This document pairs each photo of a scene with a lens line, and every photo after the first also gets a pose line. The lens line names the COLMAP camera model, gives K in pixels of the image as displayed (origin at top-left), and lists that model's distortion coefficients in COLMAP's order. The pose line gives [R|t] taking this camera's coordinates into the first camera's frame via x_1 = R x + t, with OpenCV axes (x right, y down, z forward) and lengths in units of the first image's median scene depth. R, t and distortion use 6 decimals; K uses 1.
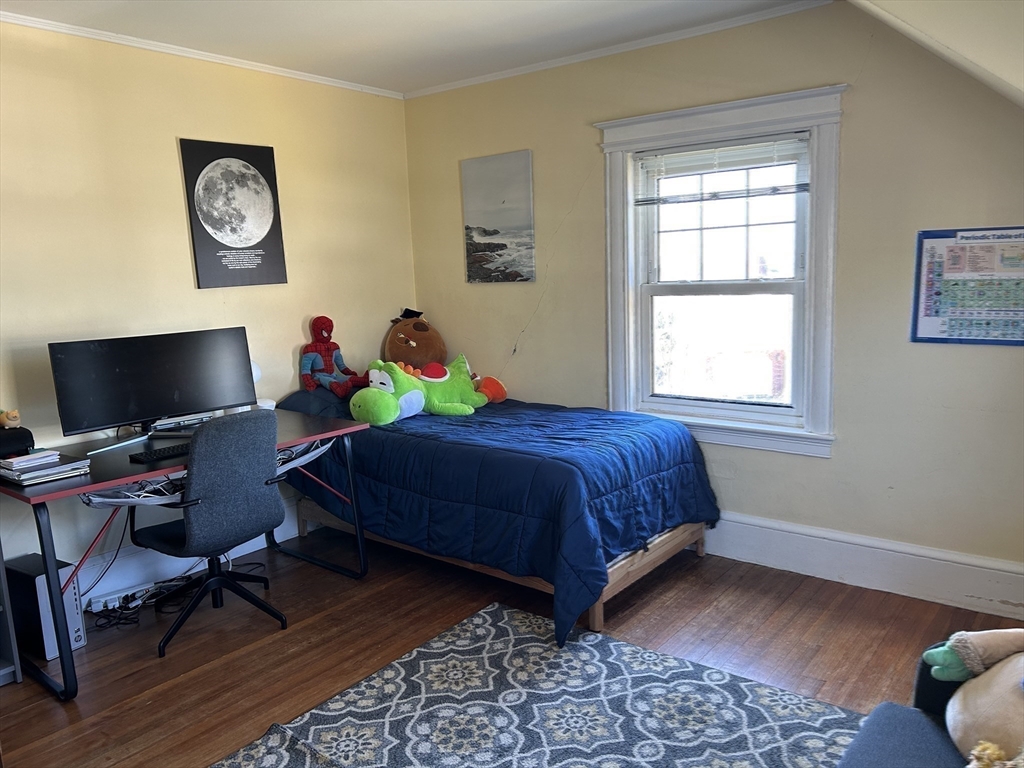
lens RADIAL K [[773.0, 0, 508.8], [0, 773.0, 388.7], [0, 0, 1]] dist [0.056202, -0.064848]
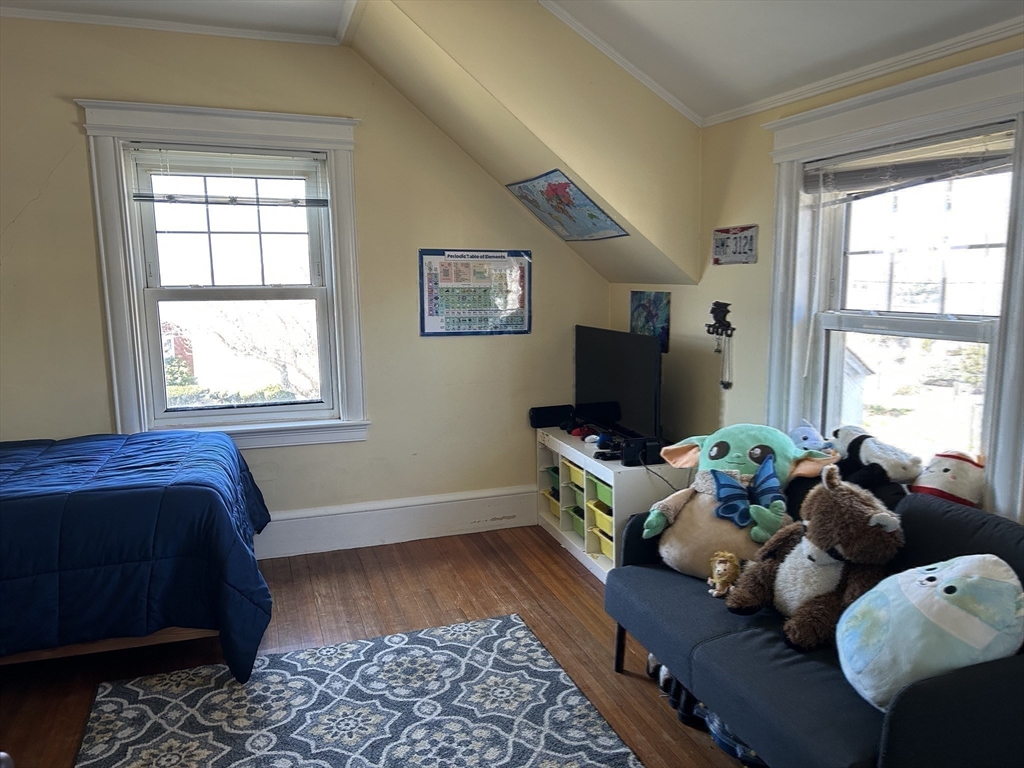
lens RADIAL K [[773.0, 0, 530.4], [0, 773.0, 387.8], [0, 0, 1]] dist [0.056202, -0.064848]
pose [[0.536035, -0.099014, 0.838369, -0.451328], [0.112733, 0.992599, 0.045150, -0.014273], [-0.836634, 0.070310, 0.543230, 0.179603]]
